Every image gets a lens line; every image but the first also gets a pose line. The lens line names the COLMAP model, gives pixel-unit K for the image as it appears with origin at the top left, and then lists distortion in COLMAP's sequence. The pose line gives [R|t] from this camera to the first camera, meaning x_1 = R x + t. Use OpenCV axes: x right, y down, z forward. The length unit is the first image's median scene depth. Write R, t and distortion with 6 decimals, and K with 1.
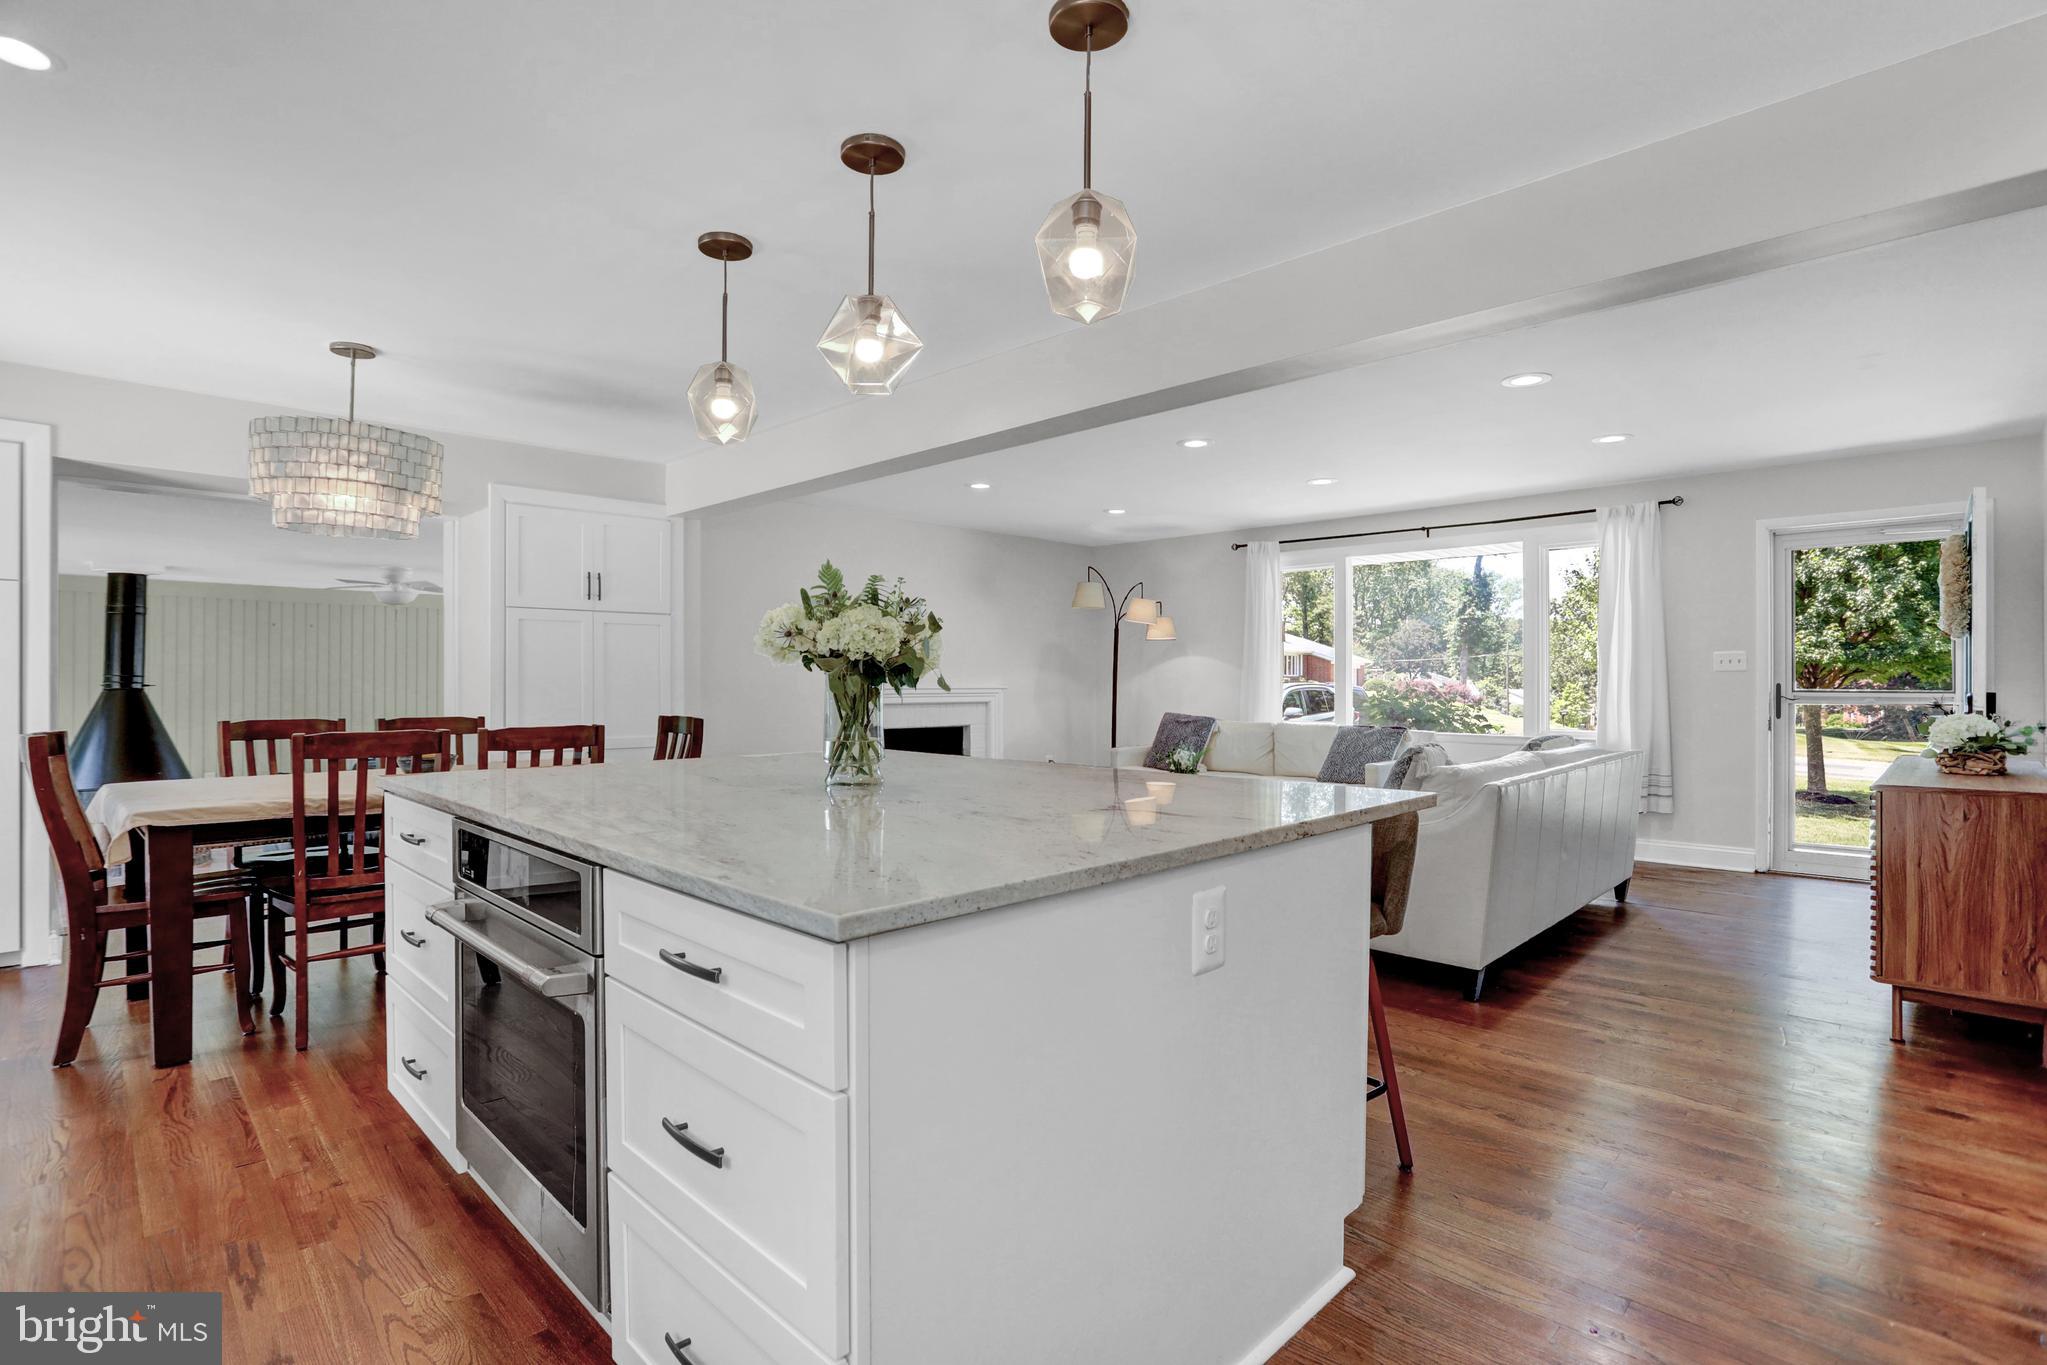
lens RADIAL K [[987.9, 0, 1028.4], [0, 987.9, 680.8], [0, 0, 1]] dist [-0.078942, 0.038859]
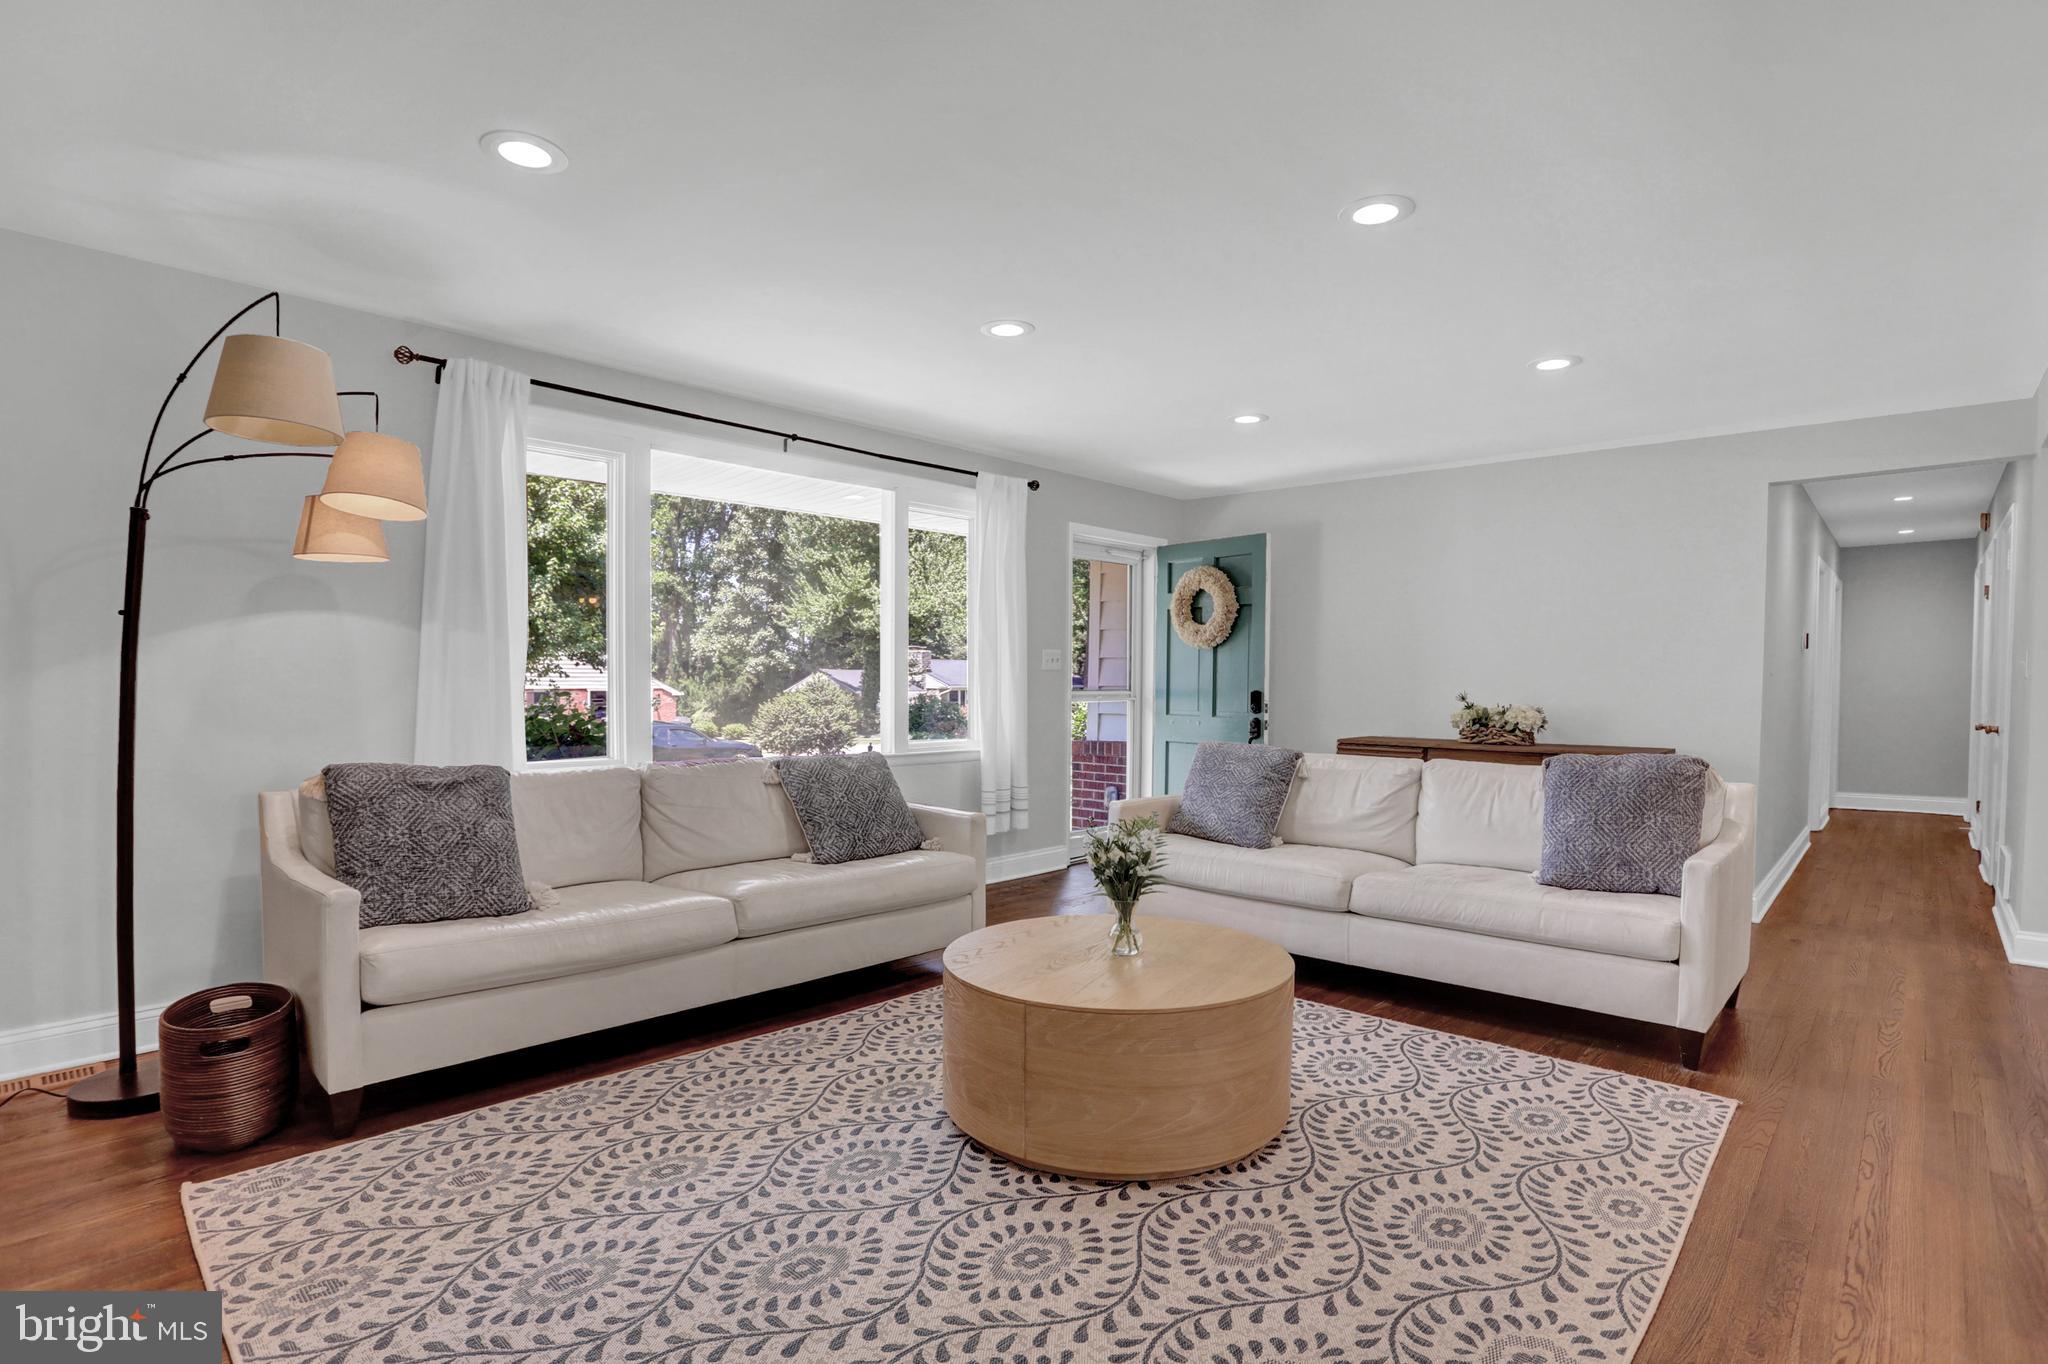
lens RADIAL K [[983.4, 0, 959.0], [0, 983.4, 740.1], [0, 0, 1]] dist [-0.034704, 0.001304]
pose [[0.003186, -0.053608, 0.998557, -0.439138], [-0.001495, 0.998561, 0.053612, 0.012458], [-0.999994, -0.001663, 0.003101, 1.587457]]
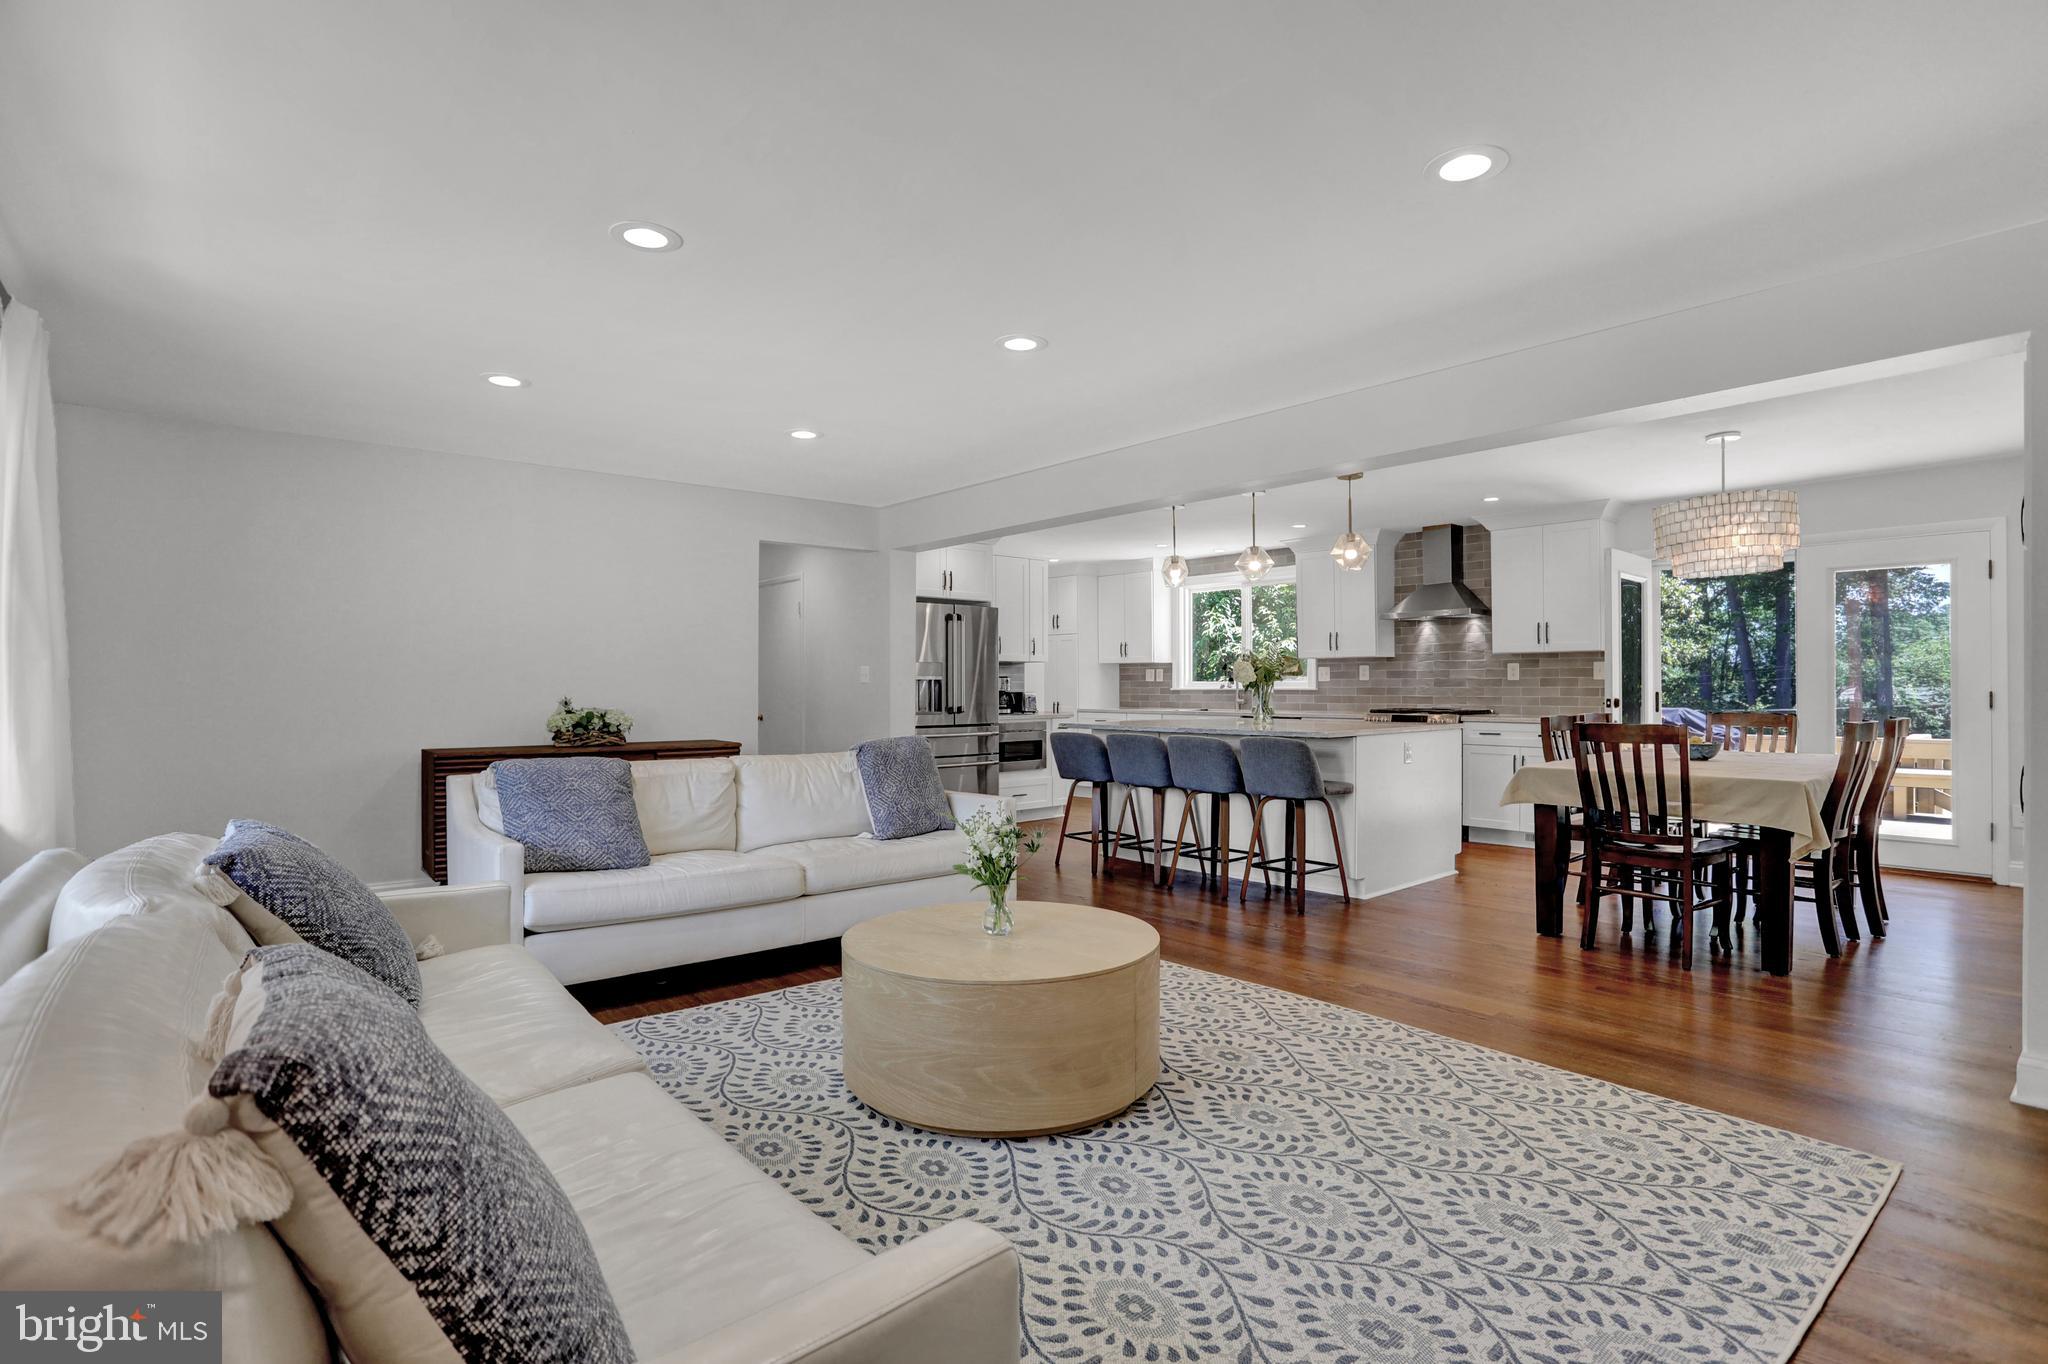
lens RADIAL K [[988.4, 0, 1028.9], [0, 988.4, 680.3], [0, 0, 1]] dist [-0.078942, 0.038859]
pose [[-0.996858, 0.001126, 0.079196, 0.147933], [0.000497, 0.999968, -0.007955, 0.004218], [-0.079203, -0.007890, -0.996827, 2.236223]]
